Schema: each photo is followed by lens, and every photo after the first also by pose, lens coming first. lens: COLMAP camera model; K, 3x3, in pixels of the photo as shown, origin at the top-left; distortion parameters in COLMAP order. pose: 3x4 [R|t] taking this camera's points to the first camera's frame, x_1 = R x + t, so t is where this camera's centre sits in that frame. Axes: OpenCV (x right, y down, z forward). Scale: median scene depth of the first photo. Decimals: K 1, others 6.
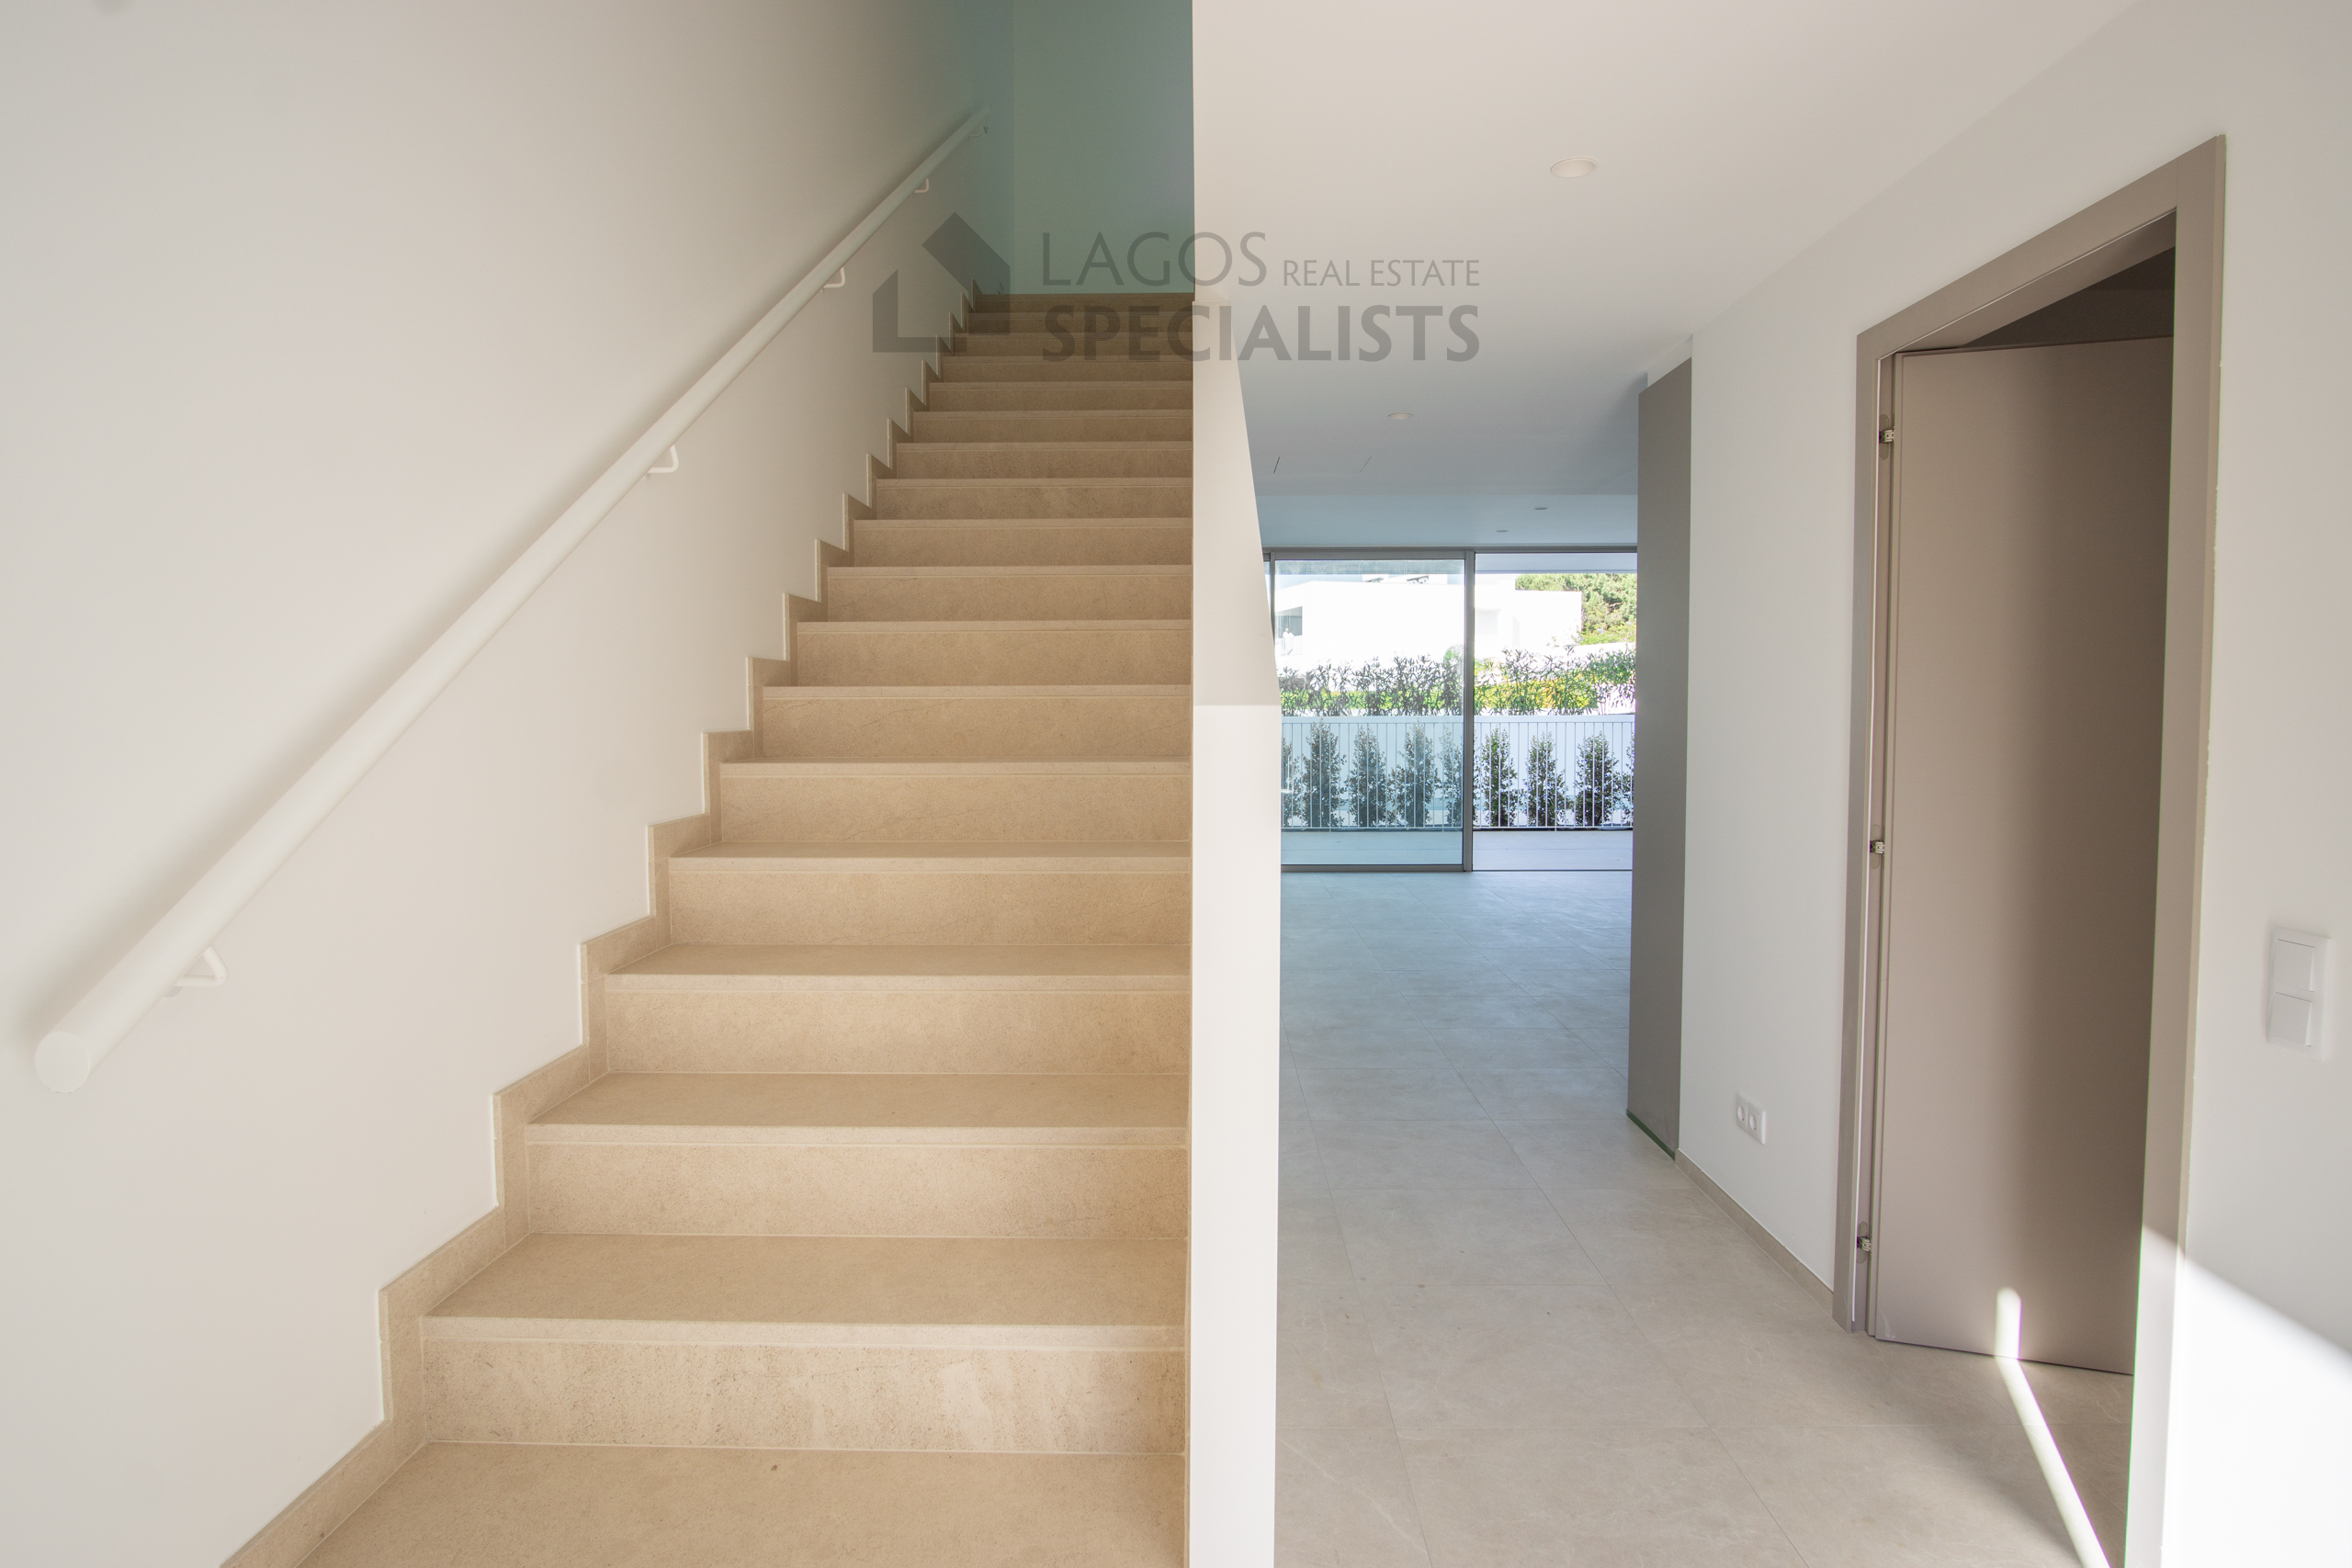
lens RADIAL K [[1286.0, 0, 1196.6], [0, 1286.0, 772.2], [0, 0, 1]] dist [-0.007678, -0.000147]
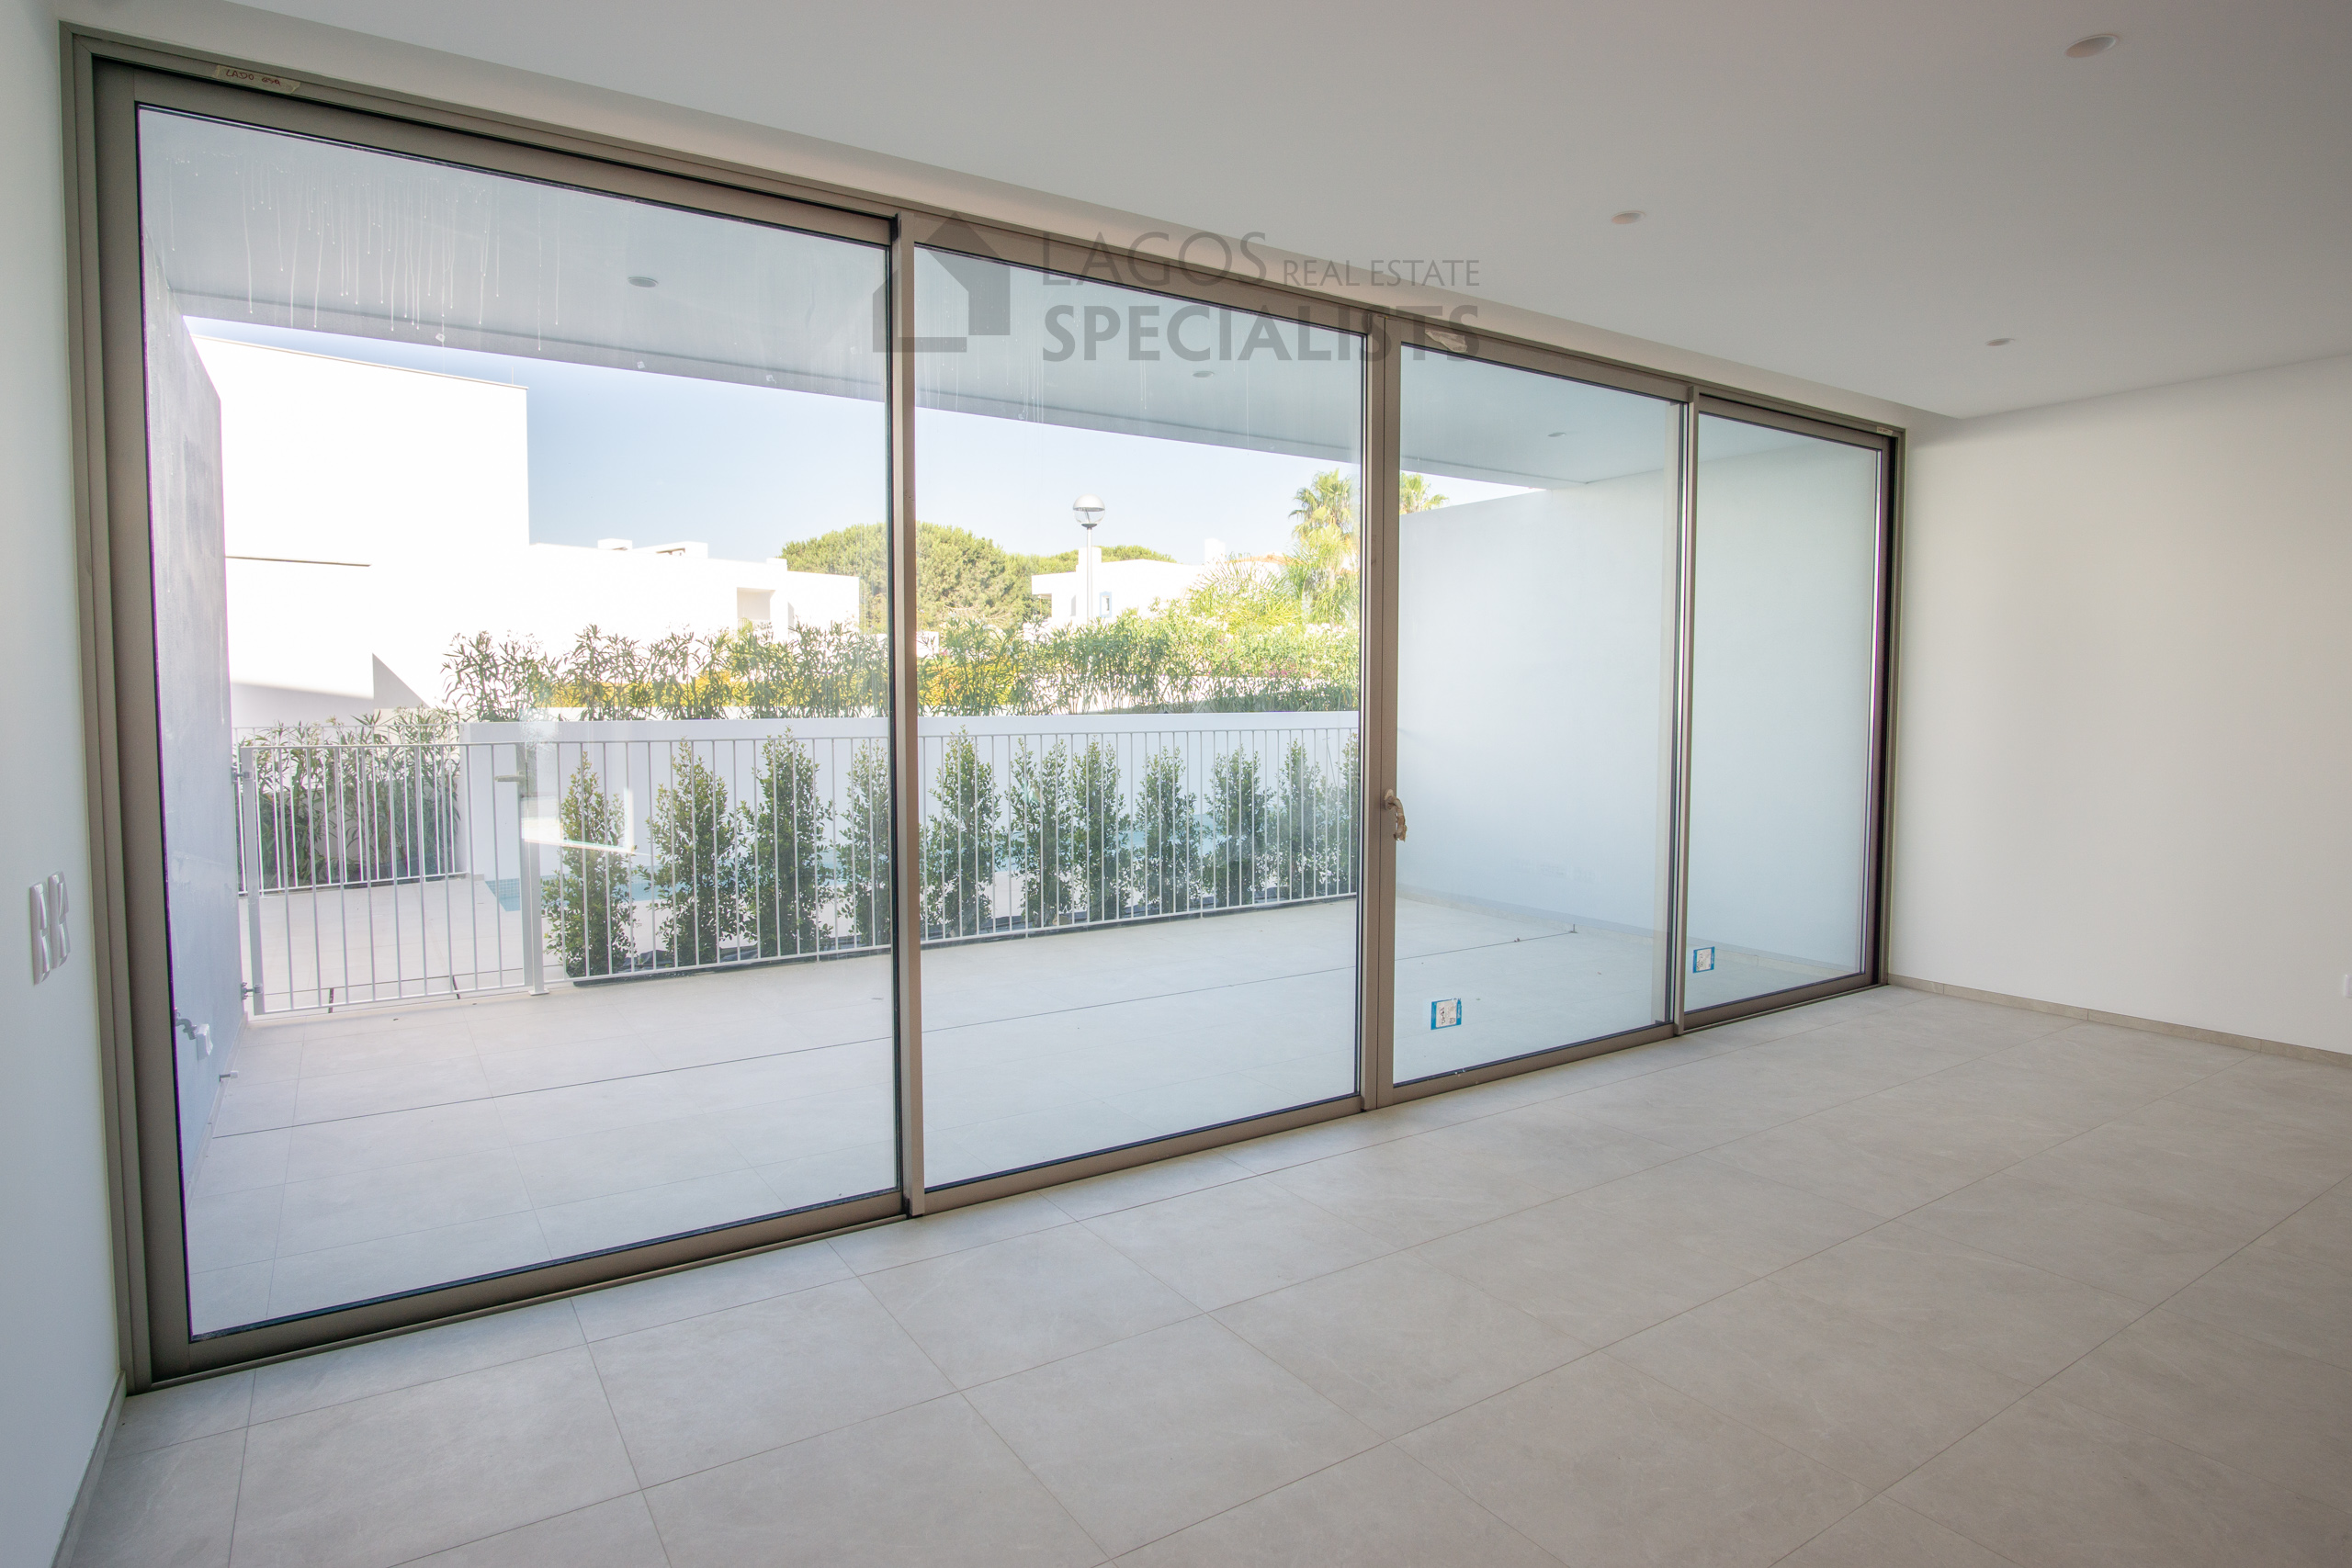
lens RADIAL K [[1274.5, 0, 1175.2], [0, 1274.5, 768.8], [0, 0, 1]] dist [-0.024184, 0.000318]
pose [[0.838175, -0.027281, 0.544718, -0.040978], [0.026517, 0.999605, 0.009262, -0.026768], [-0.544756, 0.006681, 0.838568, 0.509823]]
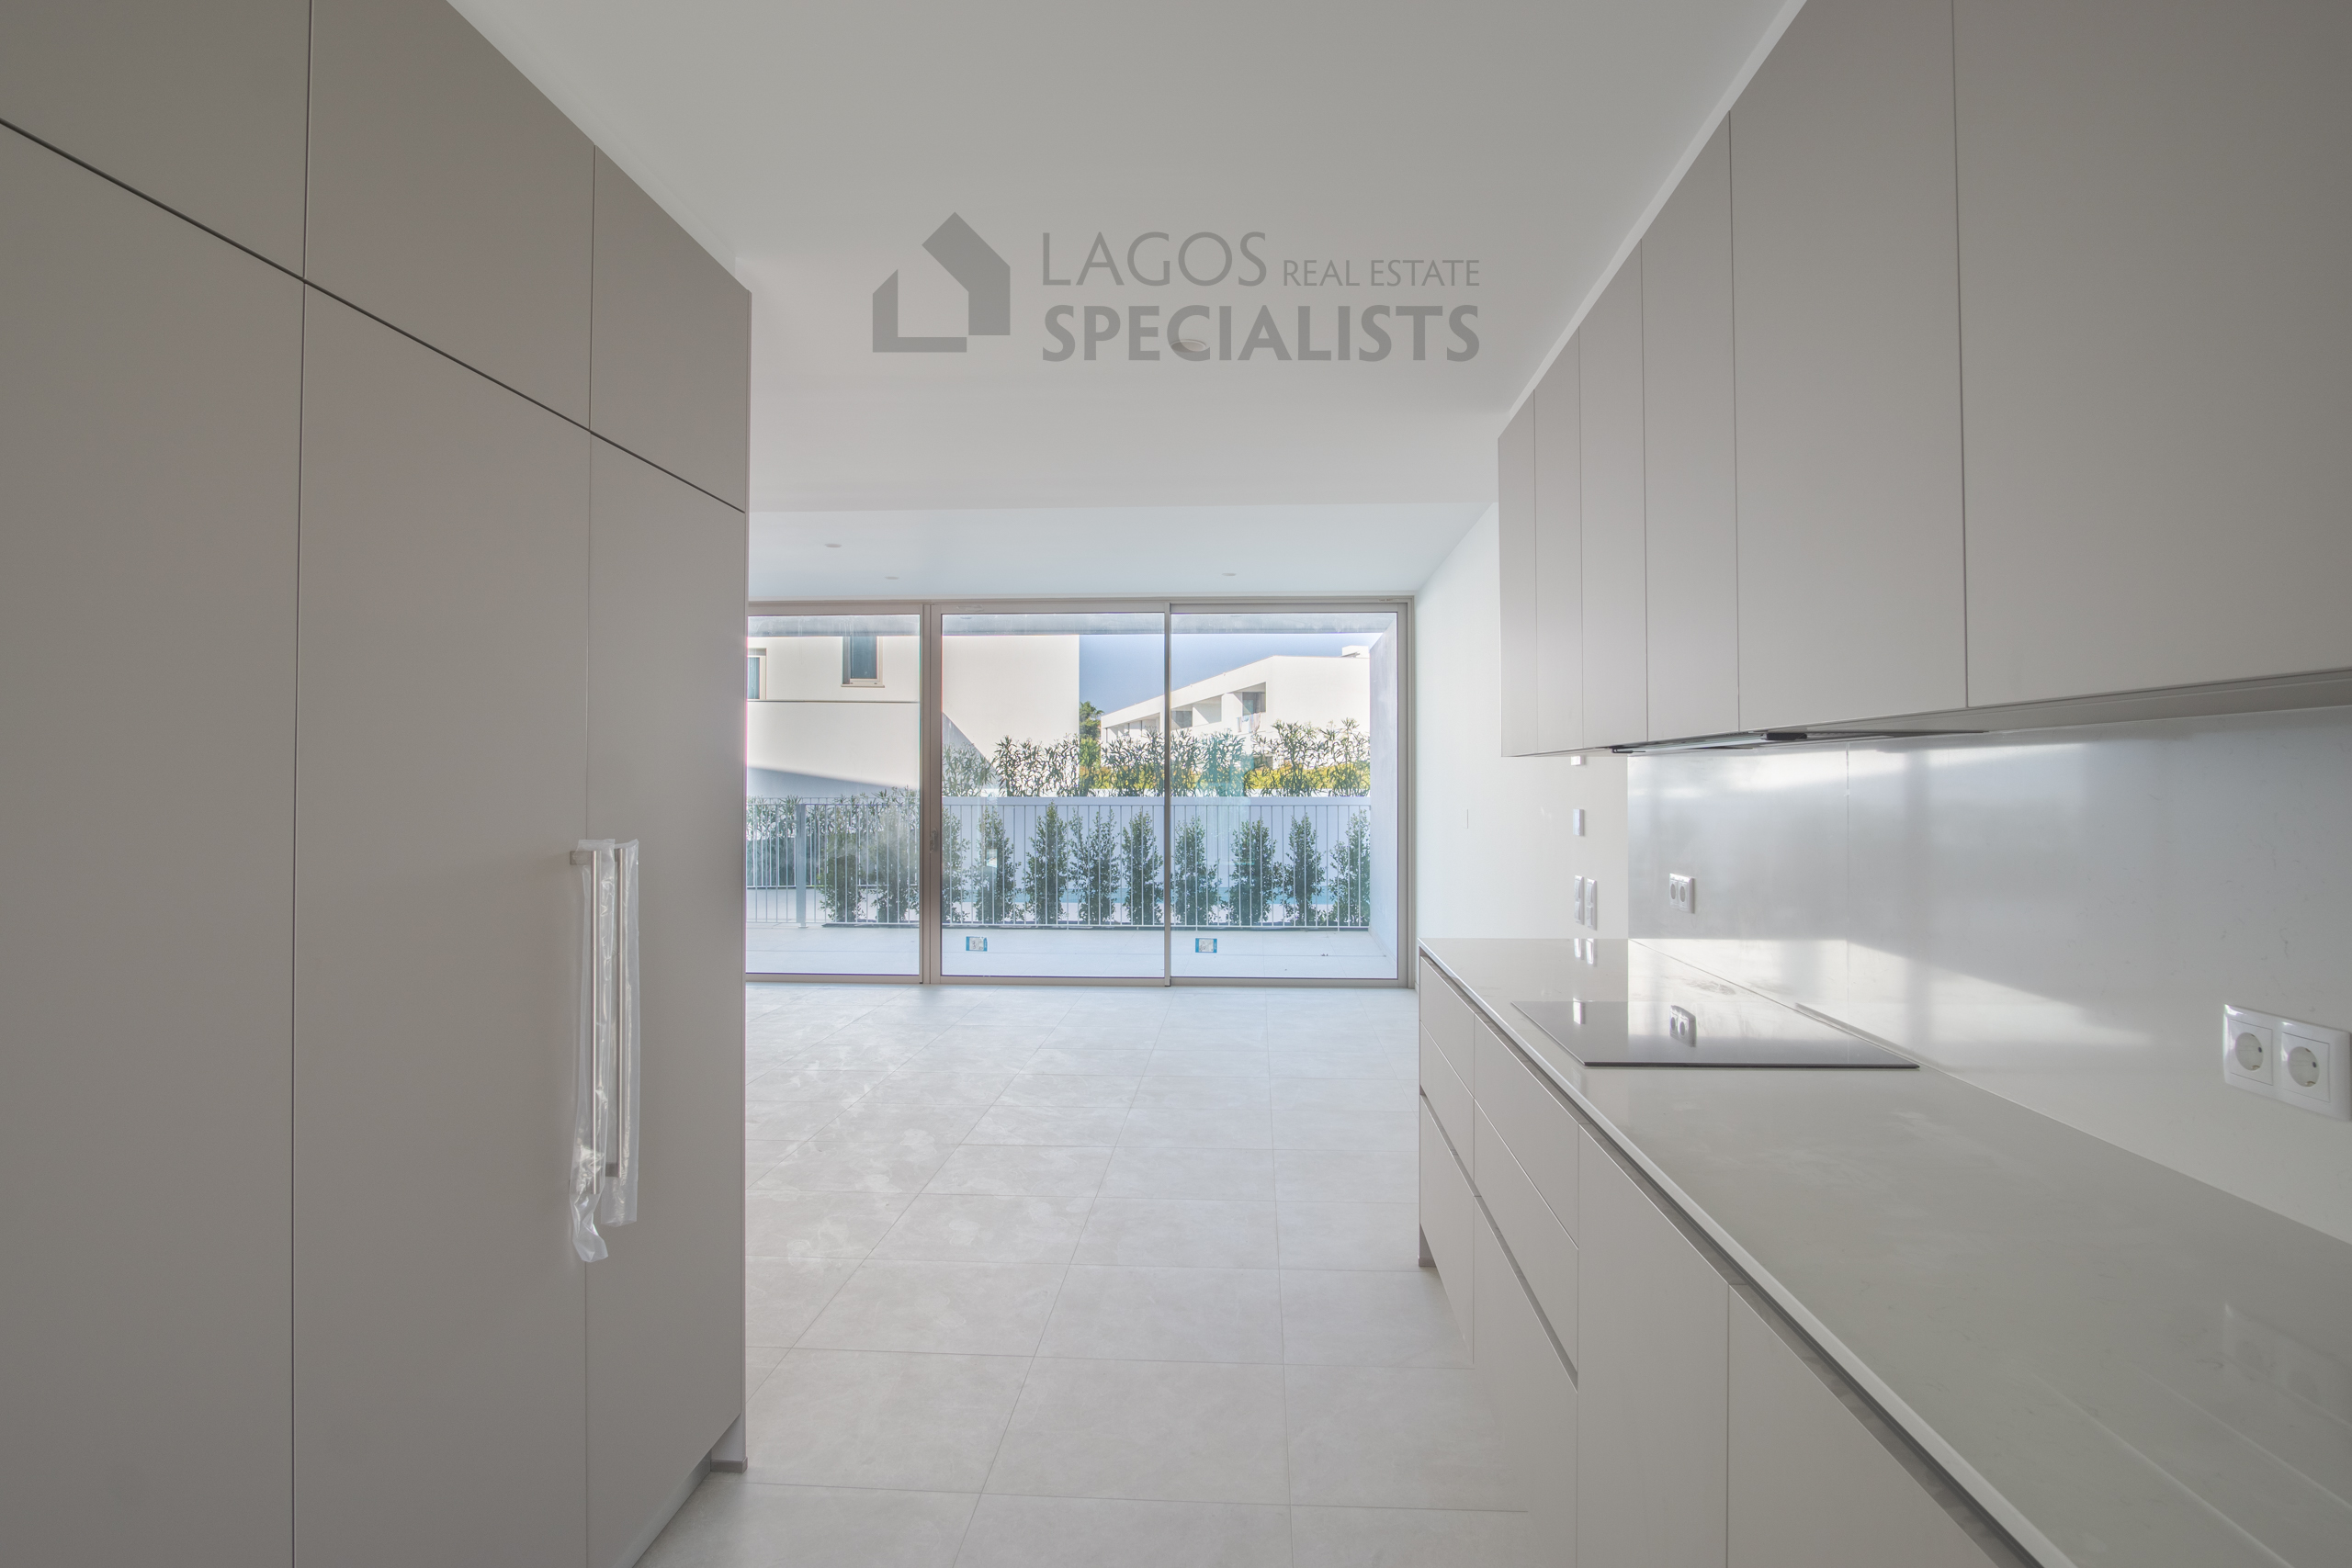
lens RADIAL K [[1284.6, 0, 1167.5], [0, 1284.6, 803.2], [0, 0, 1]] dist [-0.006605, -0.000093]
pose [[0.997349, 0.005502, -0.072564, 0.314415], [-0.008151, 0.999309, -0.036263, -0.008405], [0.072314, 0.036759, 0.996704, 0.130077]]
